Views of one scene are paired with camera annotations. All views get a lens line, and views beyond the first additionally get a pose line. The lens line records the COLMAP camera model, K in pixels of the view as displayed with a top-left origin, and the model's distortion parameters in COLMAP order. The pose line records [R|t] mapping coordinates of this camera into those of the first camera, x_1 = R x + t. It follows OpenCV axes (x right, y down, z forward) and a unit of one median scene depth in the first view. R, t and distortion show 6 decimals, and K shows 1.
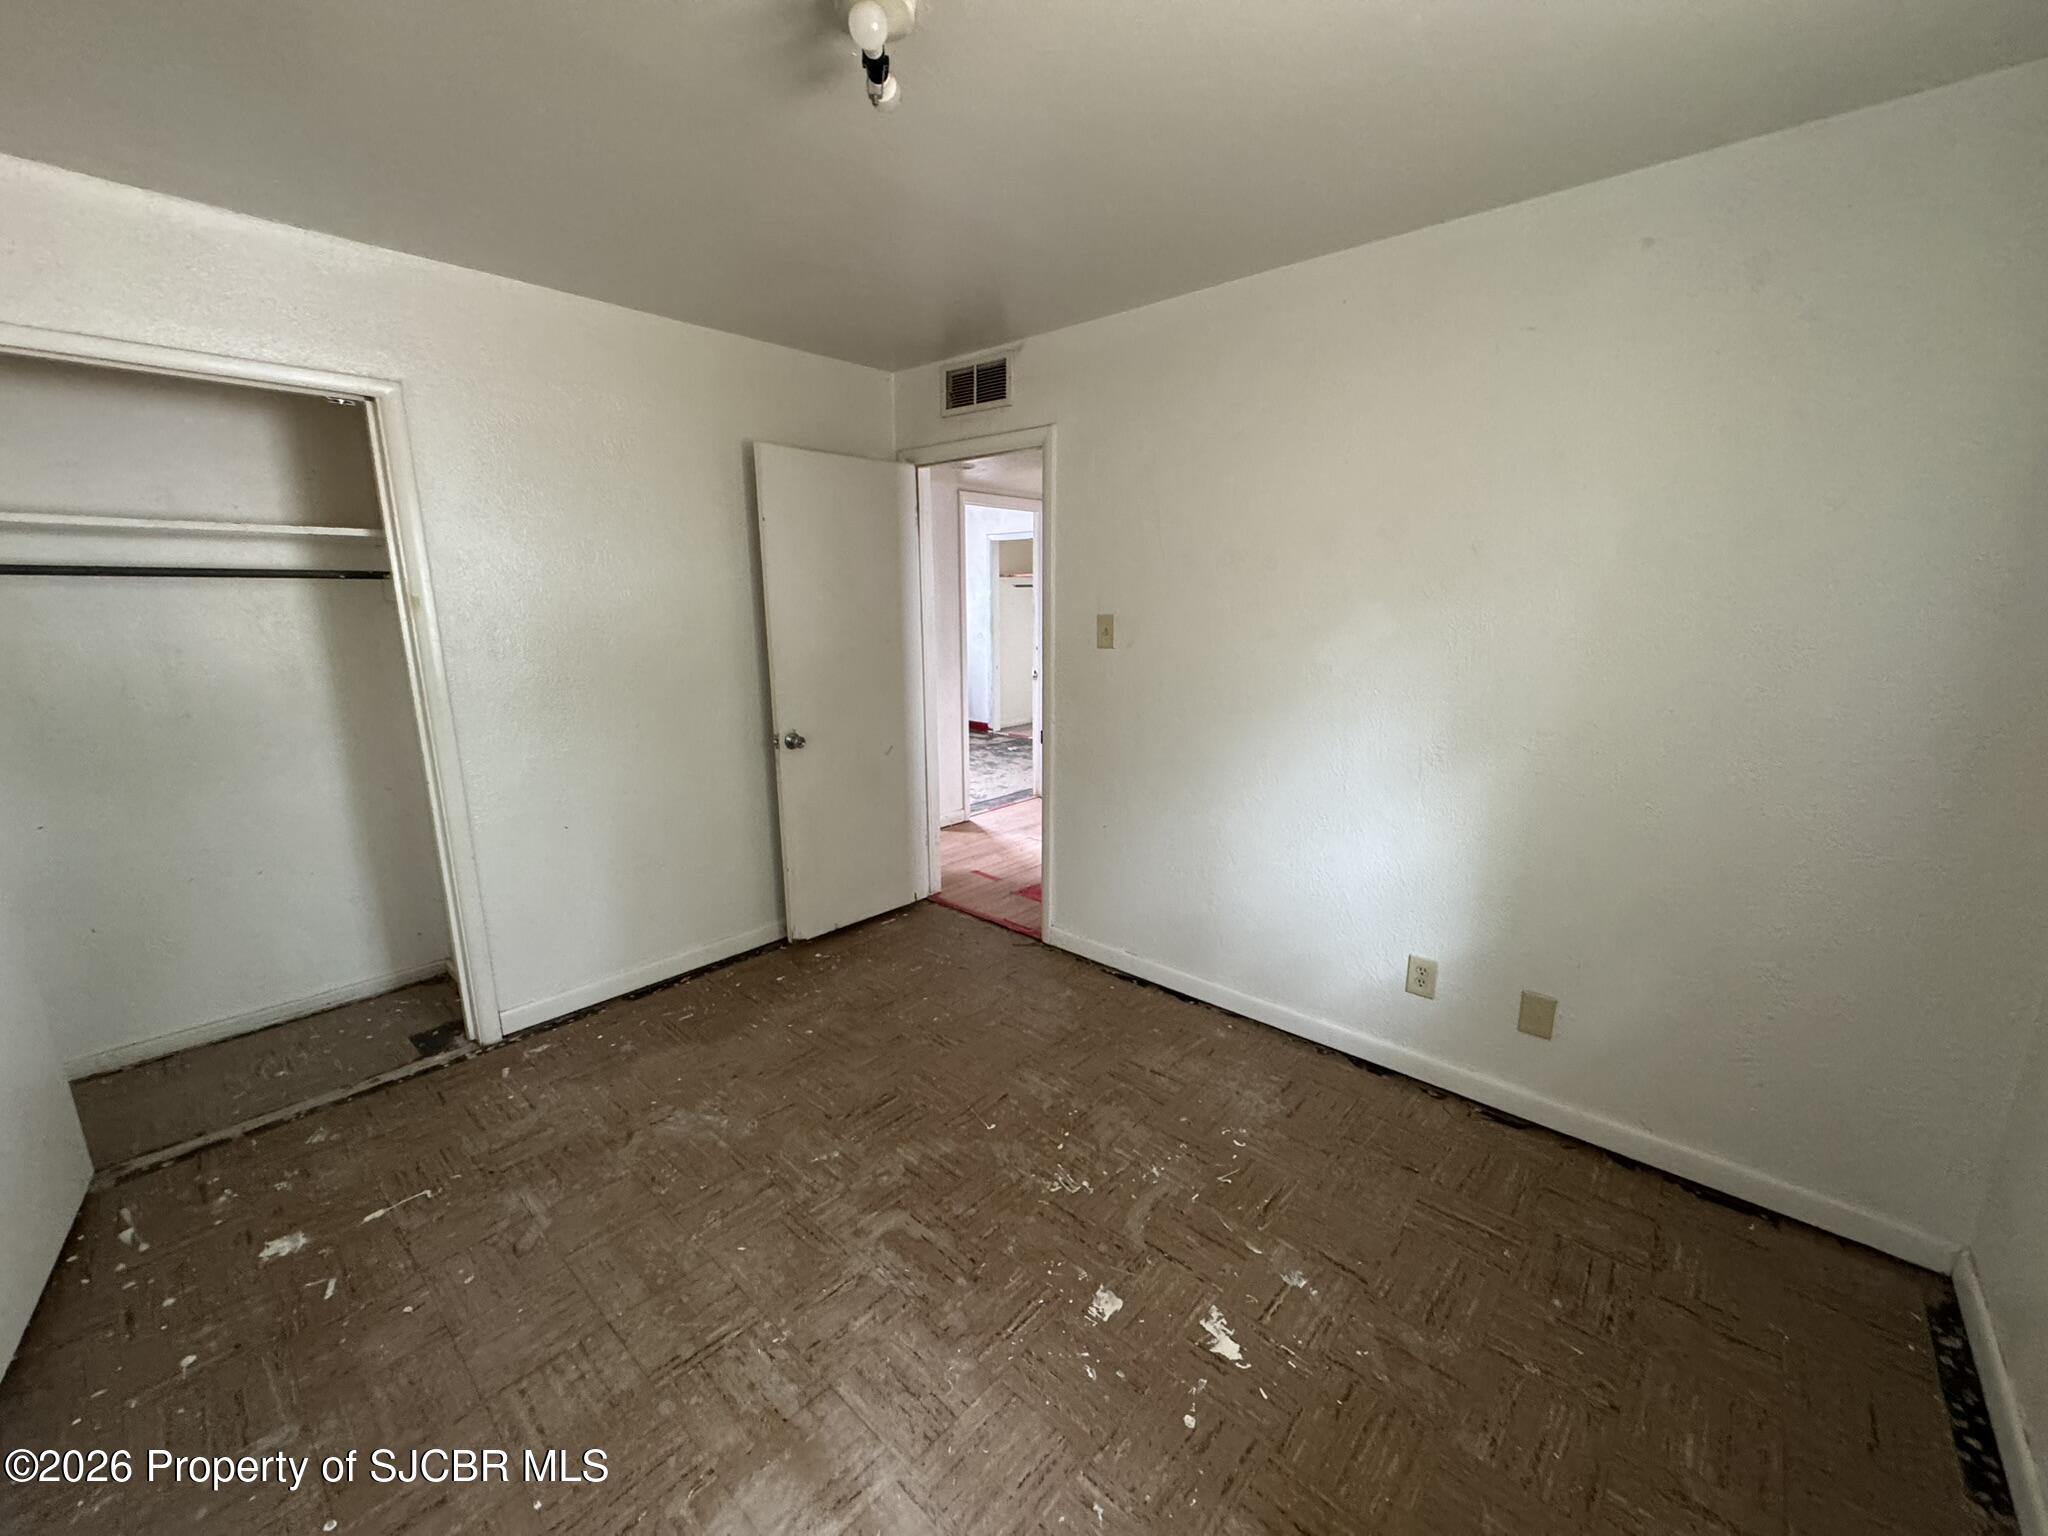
lens RADIAL K [[815.6, 0, 1022.8], [0, 815.6, 772.3], [0, 0, 1]] dist [-0.001733, 0.000135]
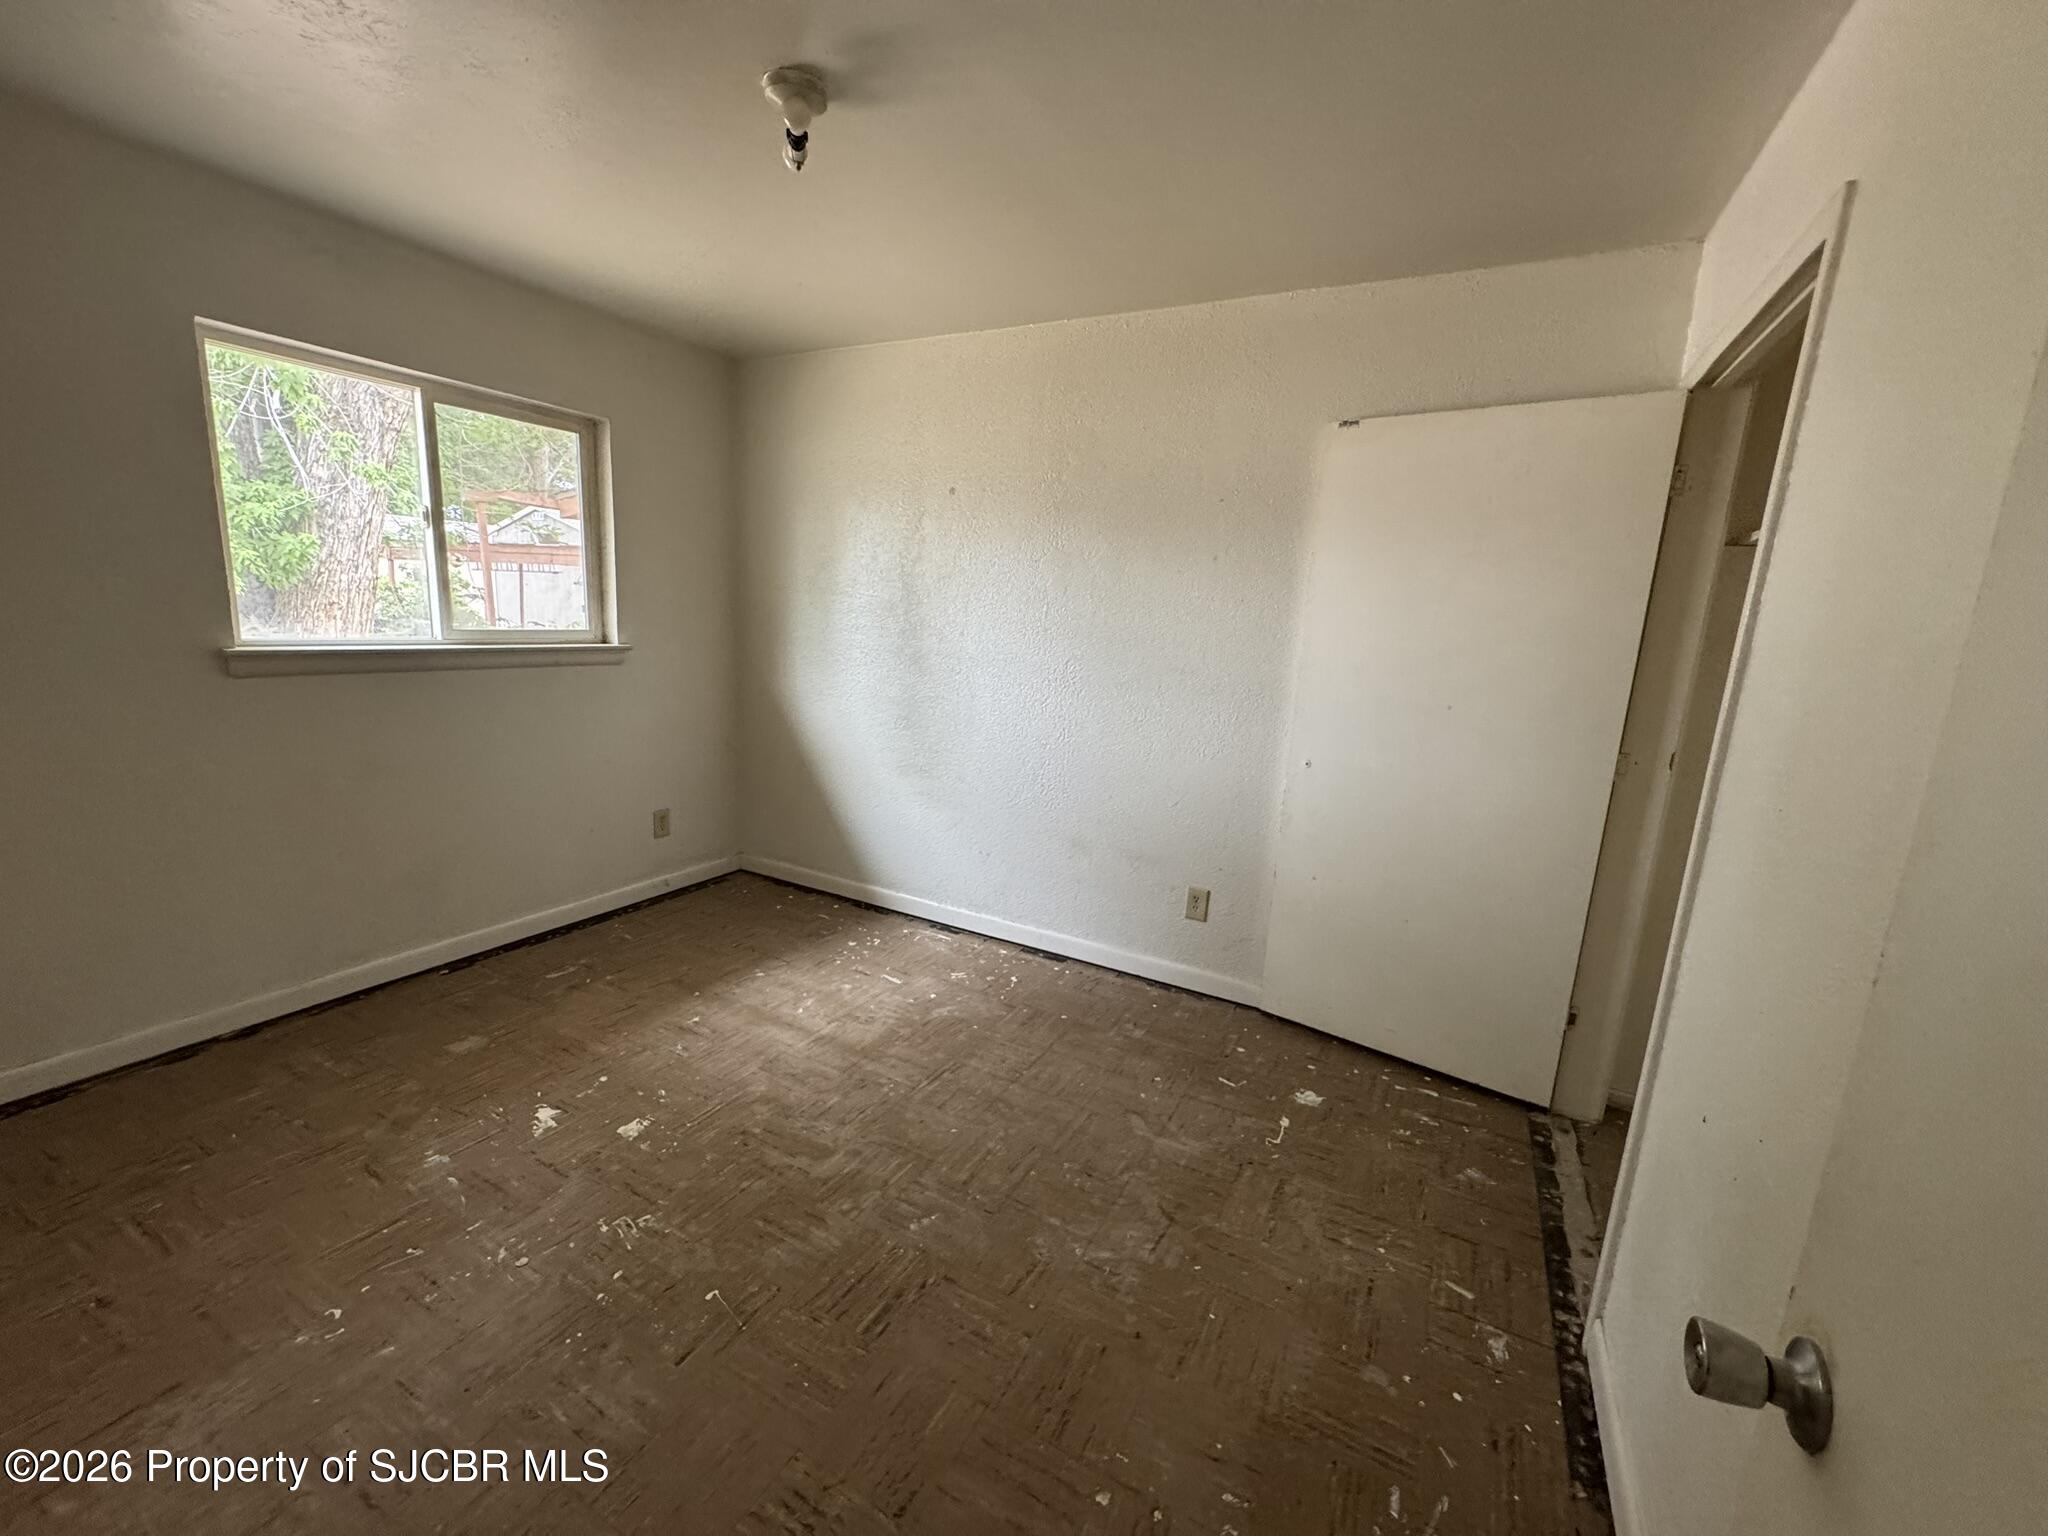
lens RADIAL K [[815.6, 0, 1030.3], [0, 815.6, 767.3], [0, 0, 1]] dist [-0.001733, 0.000135]
pose [[-0.968646, -0.006598, -0.248358, -0.148599], [-0.104843, 0.917132, 0.384547, -0.334525], [0.225240, 0.398529, -0.889068, 1.757292]]
